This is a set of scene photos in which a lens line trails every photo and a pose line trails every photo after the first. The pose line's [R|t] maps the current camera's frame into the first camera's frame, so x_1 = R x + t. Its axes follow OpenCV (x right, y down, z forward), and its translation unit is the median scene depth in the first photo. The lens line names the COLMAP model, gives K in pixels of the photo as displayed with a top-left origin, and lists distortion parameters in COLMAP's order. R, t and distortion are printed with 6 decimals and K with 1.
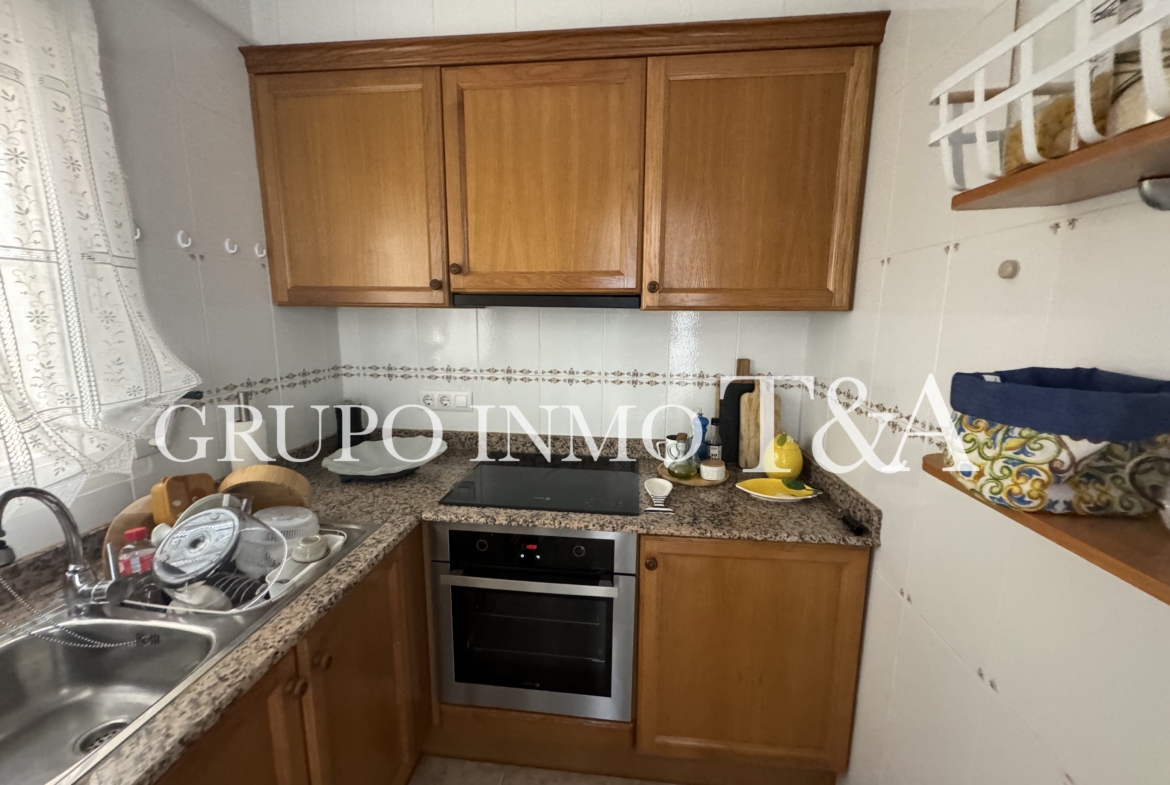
lens RADIAL K [[462.8, 0, 588.5], [0, 462.8, 391.6], [0, 0, 1]] dist [-0.003395, 0.000323]
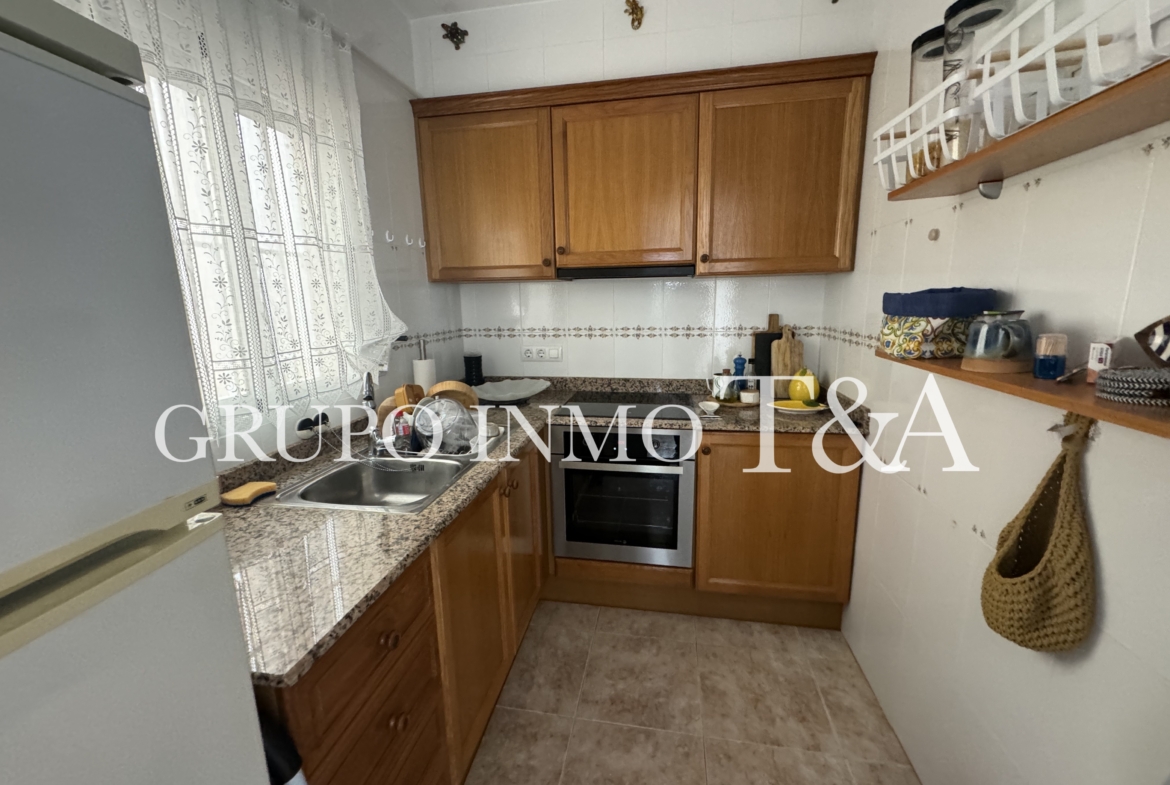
lens RADIAL K [[462.8, 0, 587.9], [0, 462.8, 390.6], [0, 0, 1]] dist [-0.003395, 0.000323]
pose [[0.996927, -0.012620, -0.077312, -0.116259], [0.014622, 0.999571, 0.025379, 0.140077], [0.076959, -0.026432, 0.996684, -0.454451]]
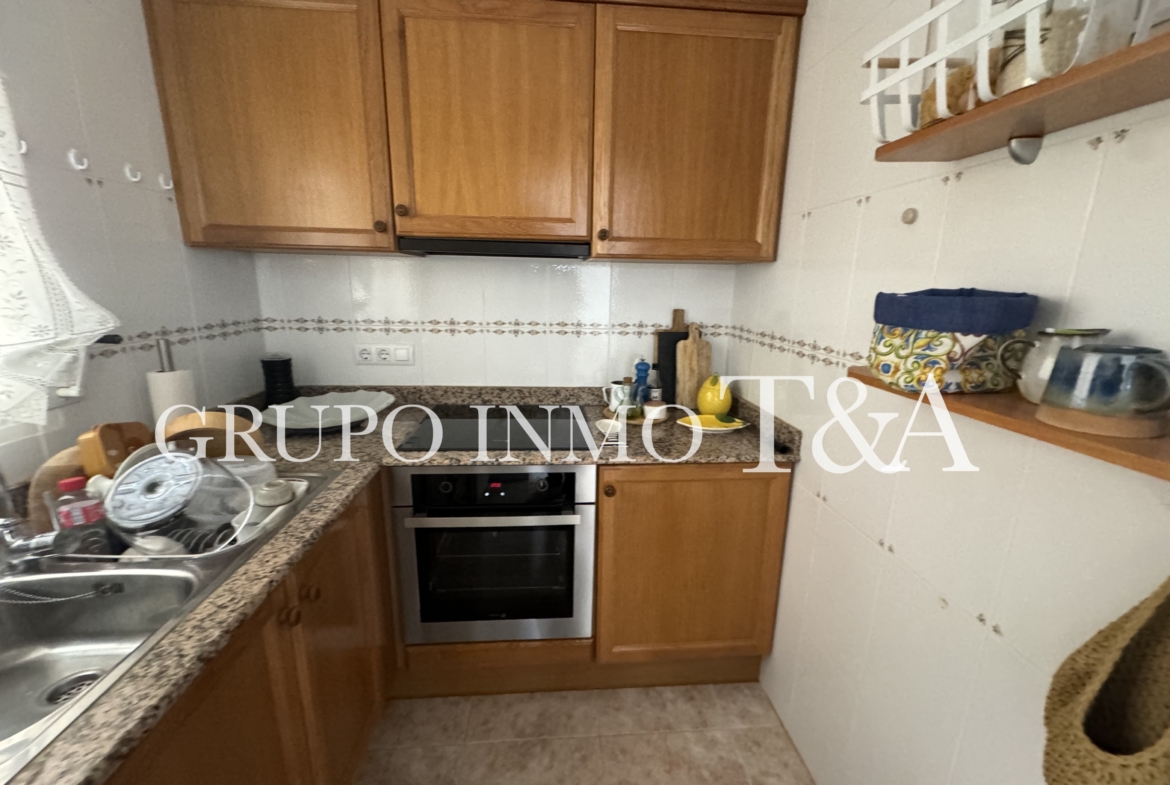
lens RADIAL K [[462.8, 0, 587.3], [0, 462.8, 391.4], [0, 0, 1]] dist [-0.003395, 0.000323]
pose [[0.982731, -0.031357, 0.182363, -0.106821], [0.019938, 0.997743, 0.064114, 0.064984], [-0.183962, -0.059371, 0.981139, -0.046926]]
